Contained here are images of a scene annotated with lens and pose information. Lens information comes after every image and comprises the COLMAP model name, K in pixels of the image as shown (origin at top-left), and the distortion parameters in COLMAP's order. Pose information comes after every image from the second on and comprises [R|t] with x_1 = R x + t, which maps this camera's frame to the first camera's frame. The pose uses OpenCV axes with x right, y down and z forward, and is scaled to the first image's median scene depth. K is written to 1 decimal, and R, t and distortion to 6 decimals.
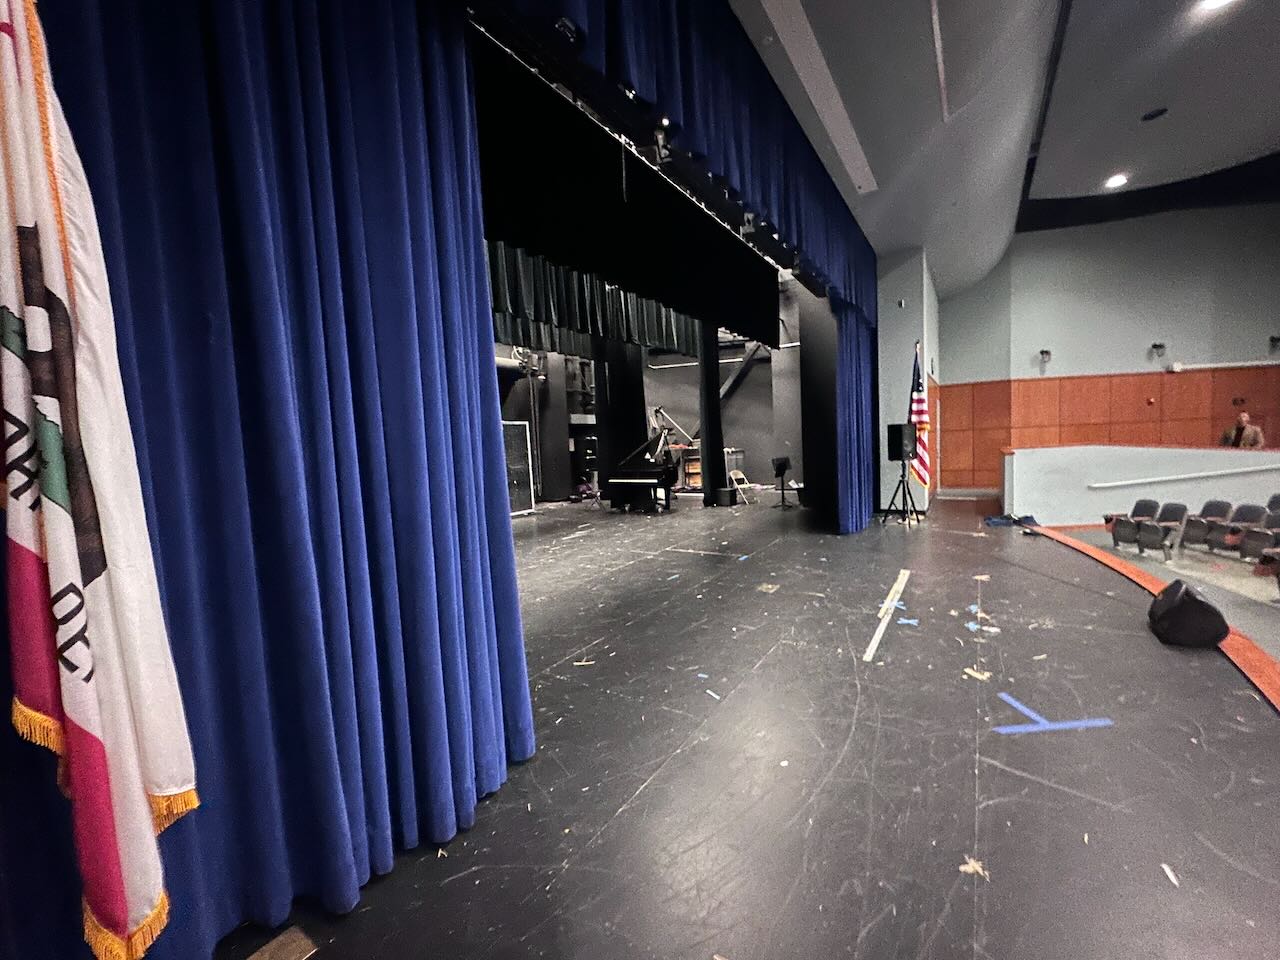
lens RADIAL K [[507.2, 0, 640.1], [0, 507.2, 480.2], [0, 0, 1]] dist [-0.001170, 0.000243]
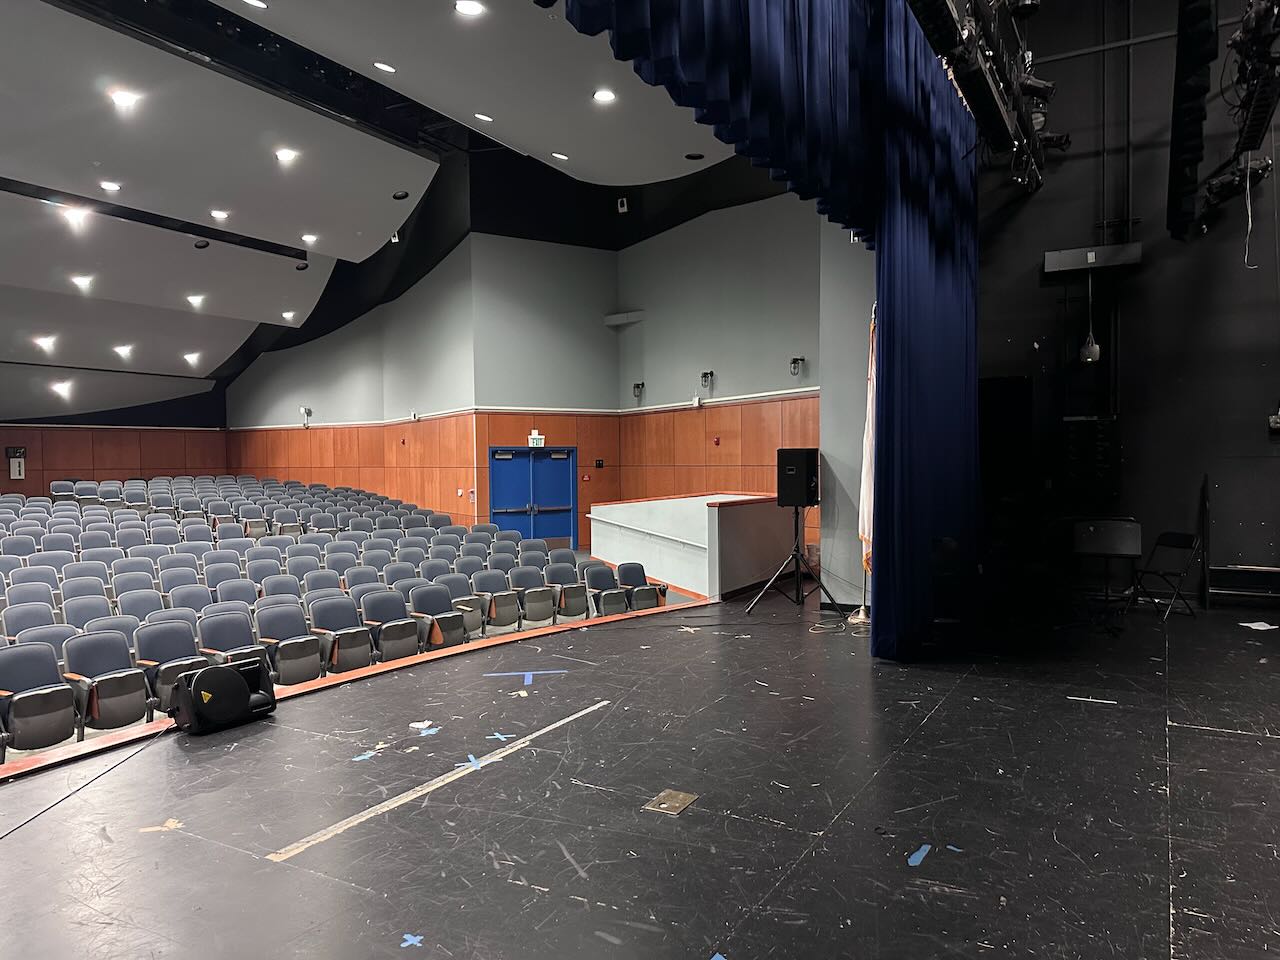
lens RADIAL K [[895.9, 0, 641.8], [0, 895.9, 482.7], [0, 0, 1]] dist [0.063231, -0.069487]
pose [[-0.995929, 0.057985, -0.069012, 0.195653], [0.051070, 0.993869, 0.098058, -0.090804], [0.074275, 0.094134, -0.992785, 1.091230]]
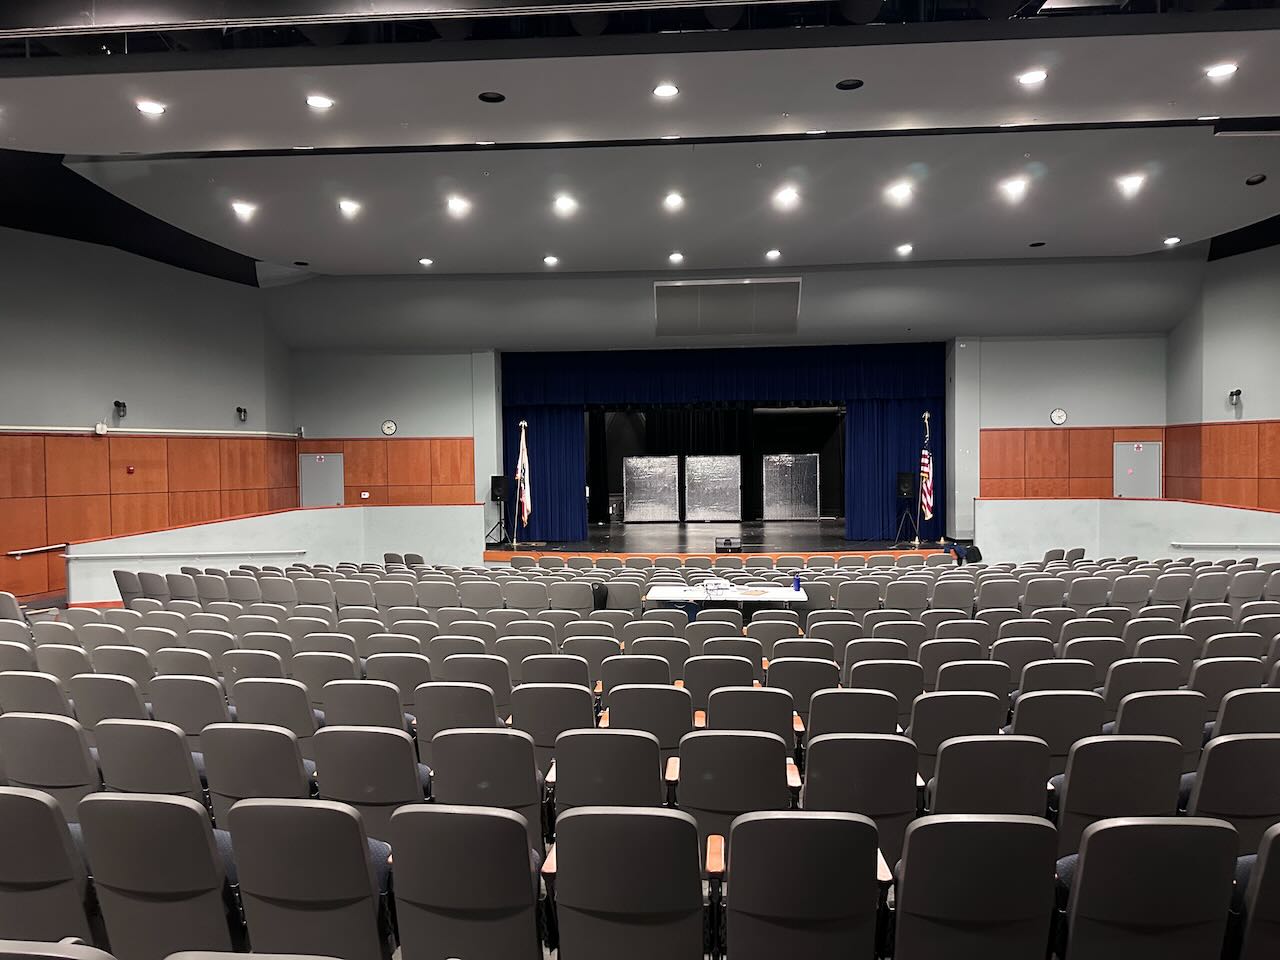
lens RADIAL K [[895.9, 0, 631.6], [0, 895.9, 482.1], [0, 0, 1]] dist [0.063231, -0.069487]
pose [[0.496978, 0.059526, -0.865719, 2.291423], [-0.073481, 0.996948, 0.026367, -0.092025], [0.864646, 0.050510, 0.499835, -0.924534]]
